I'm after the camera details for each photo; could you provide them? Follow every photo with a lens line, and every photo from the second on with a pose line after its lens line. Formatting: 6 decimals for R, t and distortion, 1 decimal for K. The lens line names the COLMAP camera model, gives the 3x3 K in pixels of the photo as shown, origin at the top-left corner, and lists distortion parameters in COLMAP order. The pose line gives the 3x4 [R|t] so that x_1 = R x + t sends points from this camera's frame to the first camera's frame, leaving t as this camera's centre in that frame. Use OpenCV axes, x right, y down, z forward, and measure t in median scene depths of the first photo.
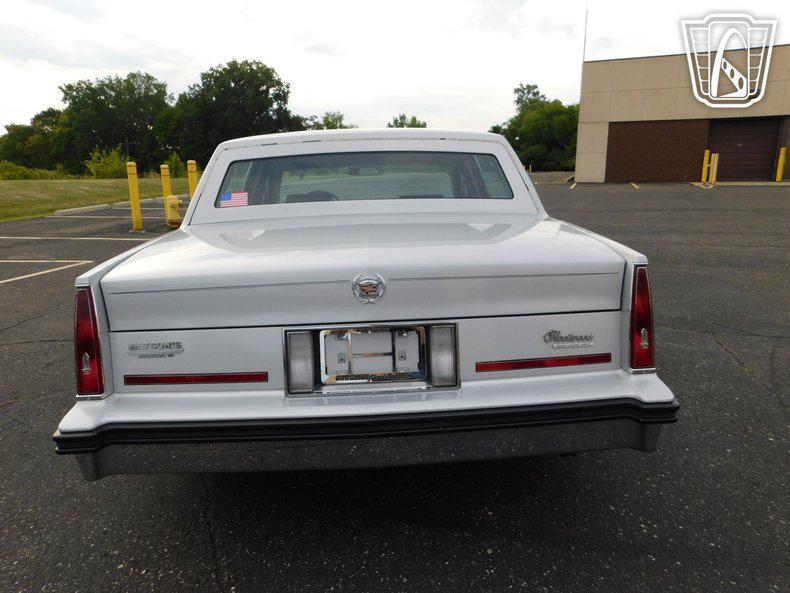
lens RADIAL K [[534.7, 0, 399.4], [0, 534.7, 296.2], [0, 0, 1]] dist [-0.053500, 0.061998]
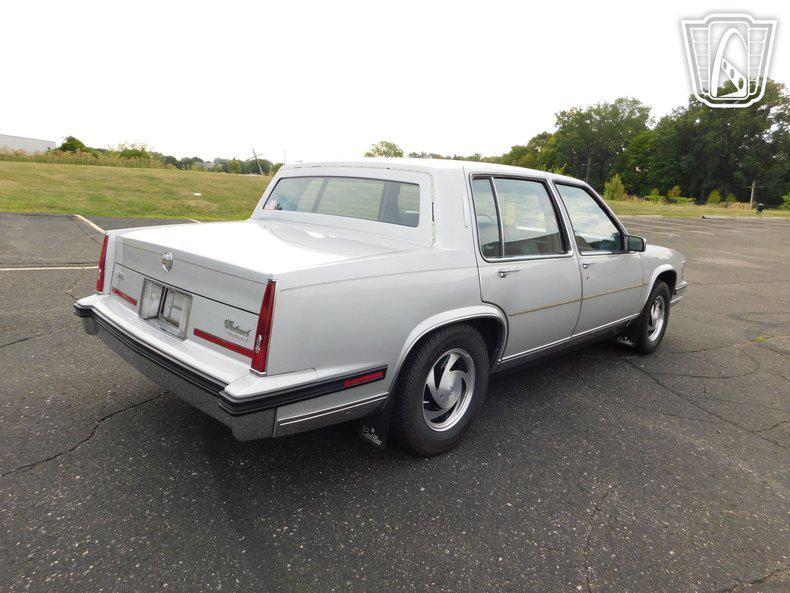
lens RADIAL K [[534.7, 0, 394.5], [0, 534.7, 294.6], [0, 0, 1]] dist [-0.053500, 0.061998]
pose [[0.680479, 0.206644, -0.703027, 0.937984], [-0.236190, 0.970062, 0.056520, -0.103171], [0.693659, 0.127587, 0.708914, 0.242558]]
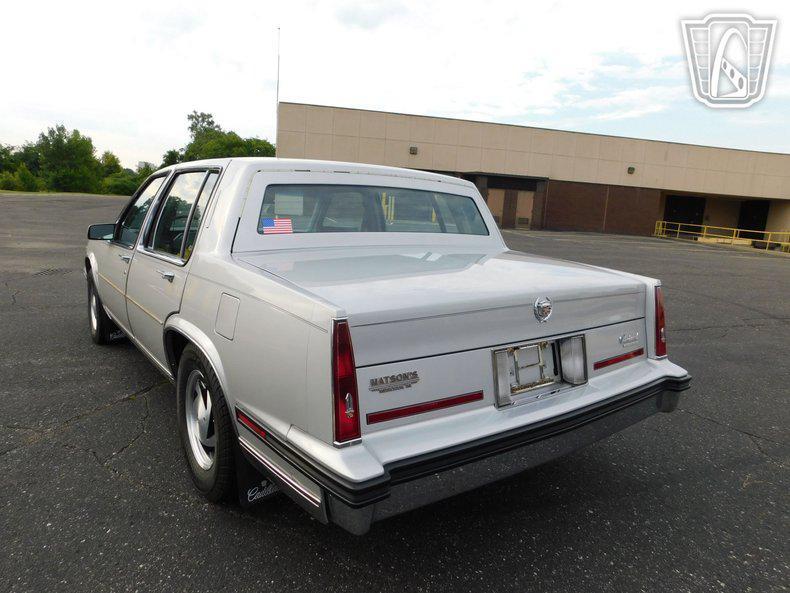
lens RADIAL K [[534.7, 0, 392.7], [0, 534.7, 295.5], [0, 0, 1]] dist [-0.053500, 0.061998]
pose [[0.836645, -0.029167, 0.546969, -0.630934], [0.059718, 0.997486, -0.038155, -0.012782], [-0.544481, 0.064586, 0.836283, 0.112458]]
